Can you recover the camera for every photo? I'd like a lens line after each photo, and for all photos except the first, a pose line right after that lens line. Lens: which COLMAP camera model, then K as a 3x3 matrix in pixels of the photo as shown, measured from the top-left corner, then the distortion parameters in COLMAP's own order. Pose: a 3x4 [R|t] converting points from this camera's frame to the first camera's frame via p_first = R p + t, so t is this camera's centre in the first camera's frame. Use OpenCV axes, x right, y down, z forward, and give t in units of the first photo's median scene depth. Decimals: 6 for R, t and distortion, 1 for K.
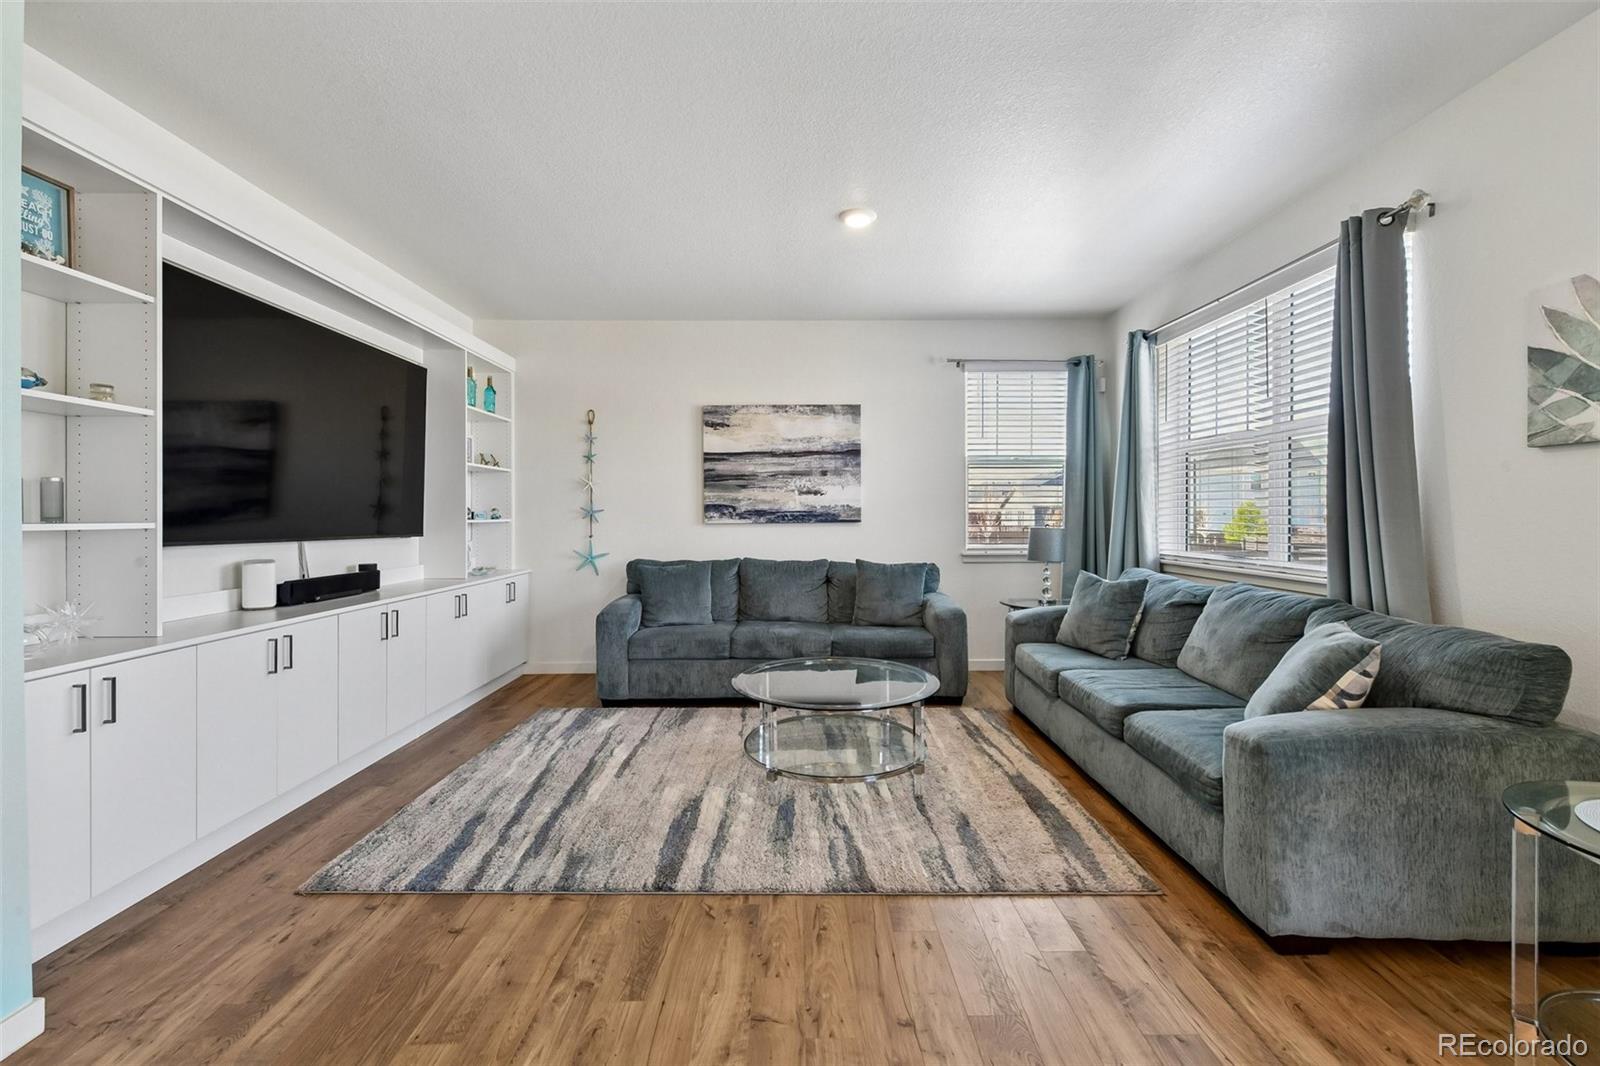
lens RADIAL K [[656.3, 0, 798.8], [0, 656.3, 514.8], [0, 0, 1]] dist [0.019219, -0.009051]
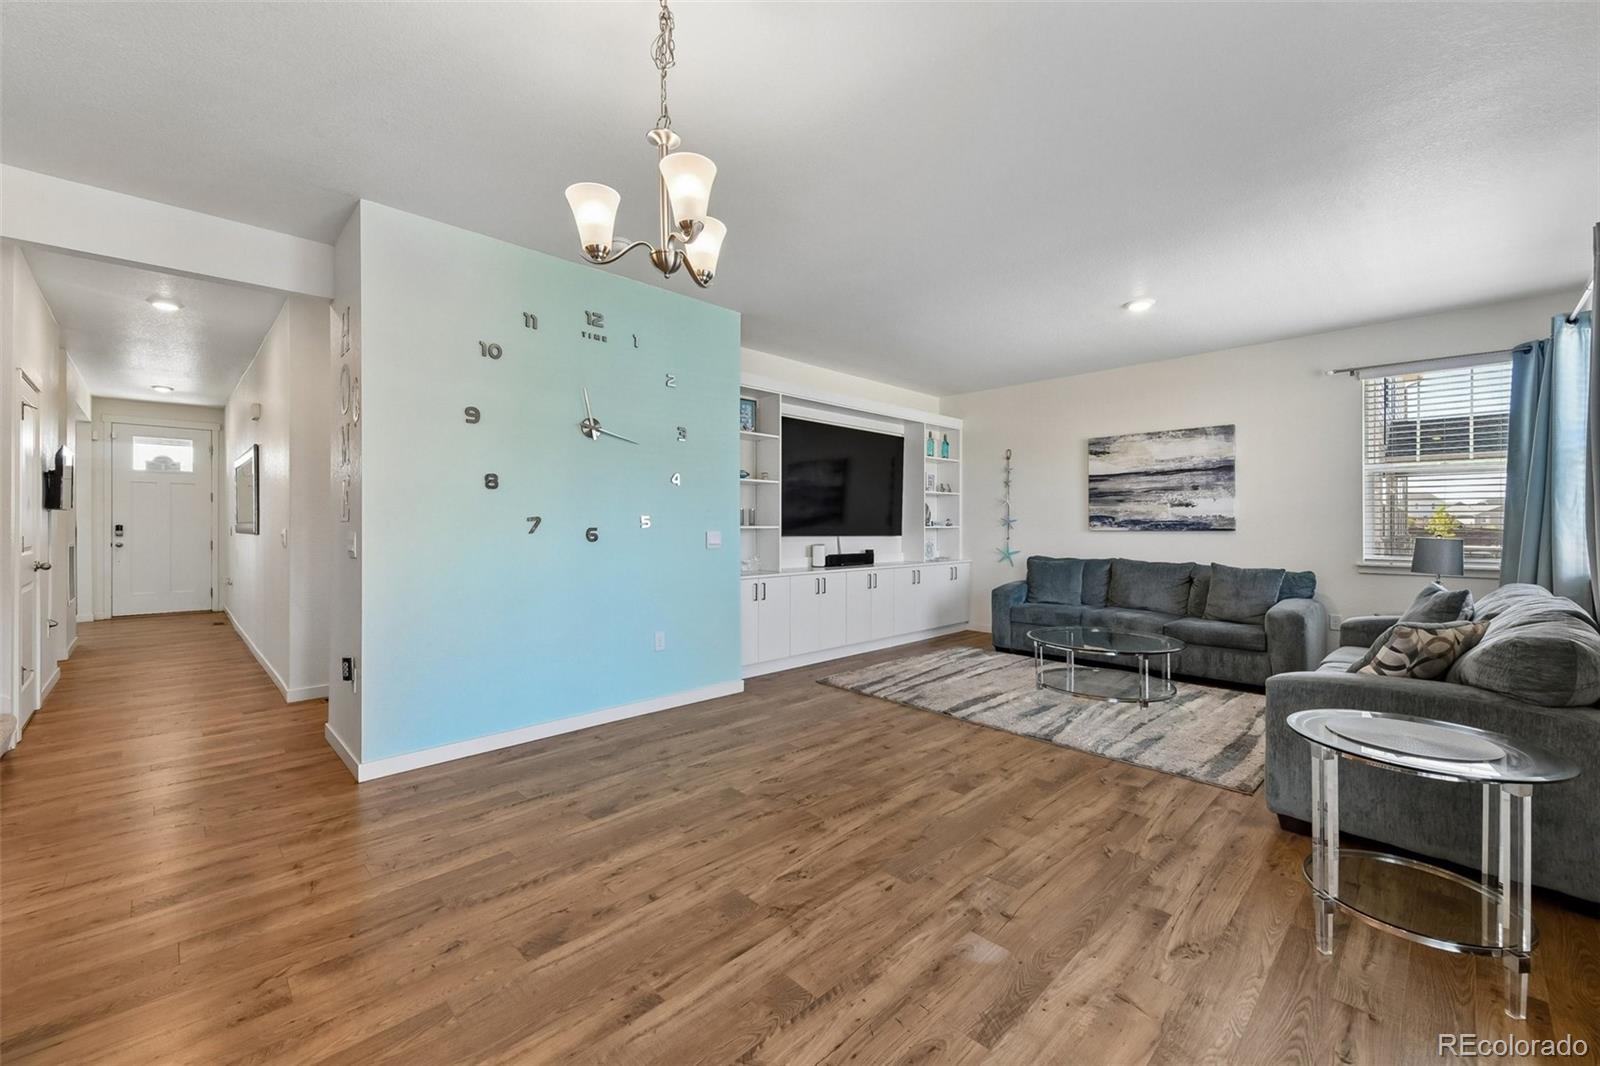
lens RADIAL K [[637.5, 0, 813.9], [0, 637.5, 522.1], [0, 0, 1]] dist [0.031249, -0.014357]
pose [[0.701408, 0.001827, -0.712758, 0.449015], [-0.002999, 0.999995, -0.000389, -0.001261], [0.712754, 0.002411, 0.701410, -0.319258]]
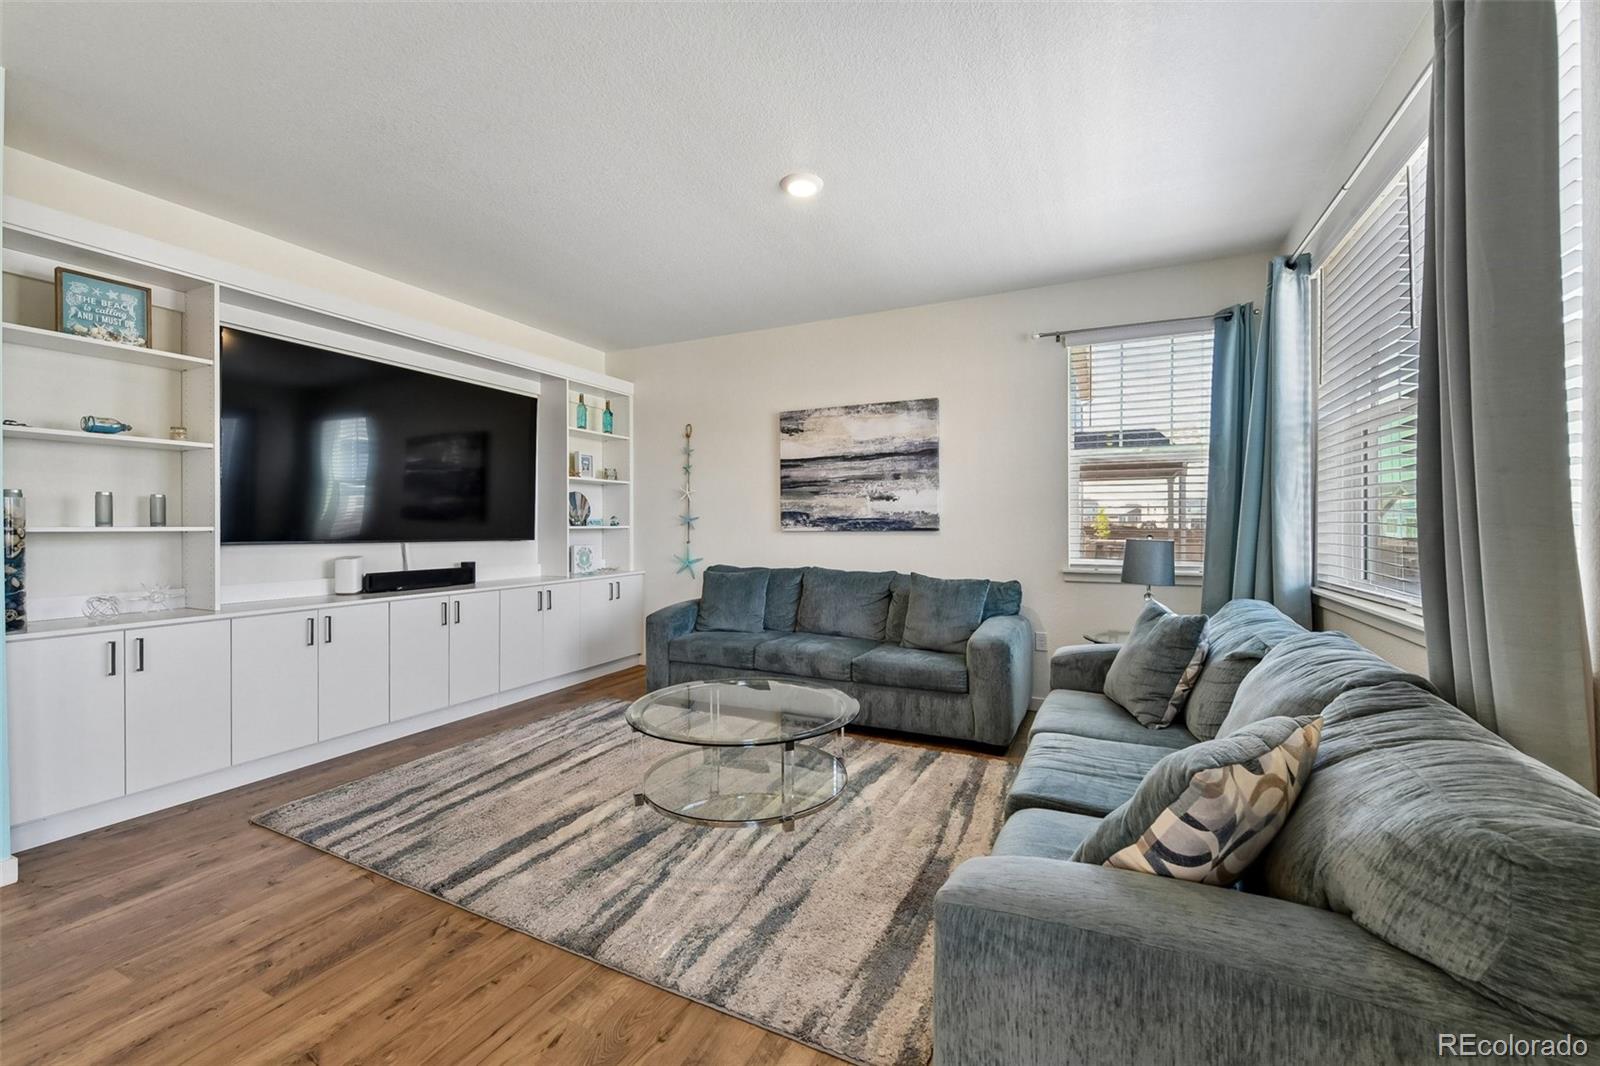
lens RADIAL K [[632.4, 0, 810.5], [0, 632.4, 522.2], [0, 0, 1]] dist [0.014013, -0.007674]
pose [[0.901215, 0.001263, -0.433370, 0.374224], [-0.001663, 0.999998, -0.000544, 0.000456], [0.433369, 0.001210, 0.901216, 0.190124]]
